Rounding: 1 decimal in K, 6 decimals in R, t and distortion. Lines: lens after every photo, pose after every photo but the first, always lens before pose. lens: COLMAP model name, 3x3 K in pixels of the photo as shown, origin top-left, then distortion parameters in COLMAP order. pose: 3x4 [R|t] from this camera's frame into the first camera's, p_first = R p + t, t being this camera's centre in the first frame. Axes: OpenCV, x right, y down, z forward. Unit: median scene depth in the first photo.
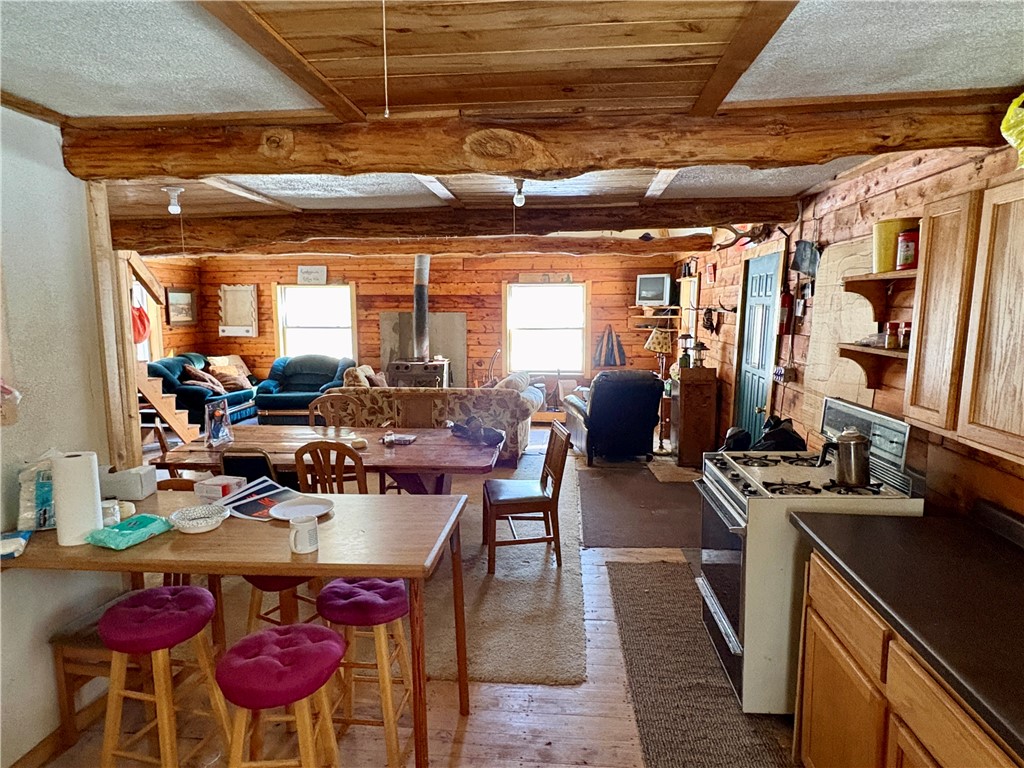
lens RADIAL K [[615.2, 0, 512.5], [0, 615.2, 388.1], [0, 0, 1]] dist [-0.000144, 0.001279]
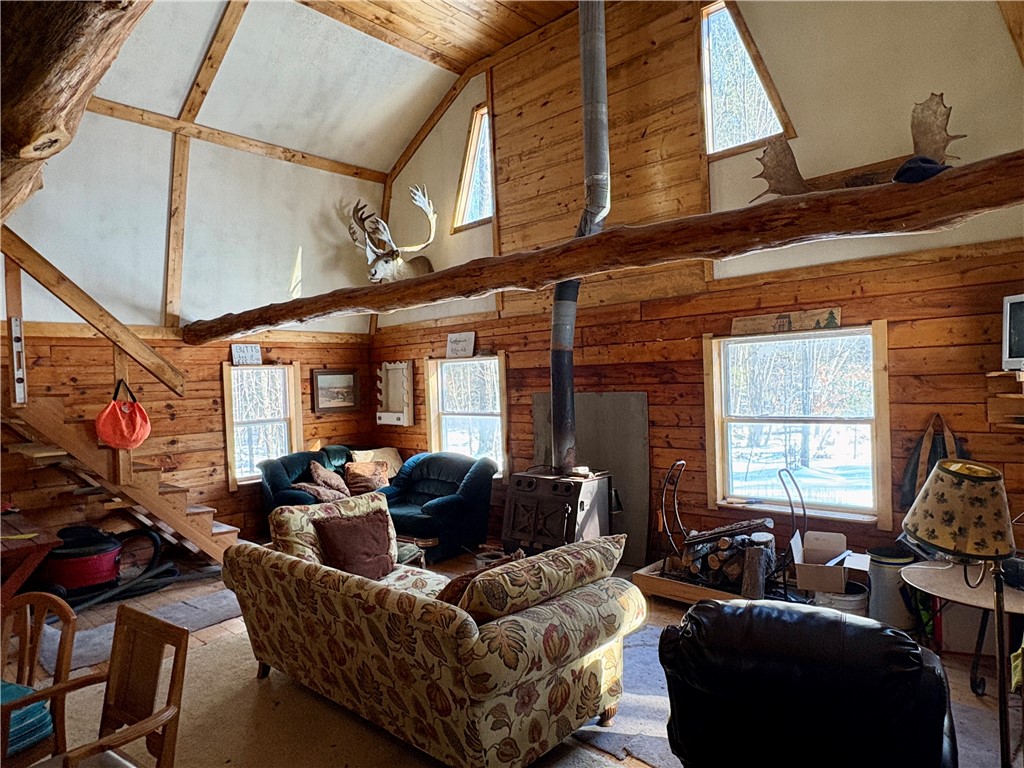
lens RADIAL K [[615.2, 0, 514.0], [0, 615.2, 385.1], [0, 0, 1]] dist [-0.000144, 0.001279]
pose [[0.807755, -0.023263, -0.589059, 0.169280], [-0.041236, 0.994544, -0.095822, -0.067622], [0.588074, 0.101691, 0.802389, 0.453369]]
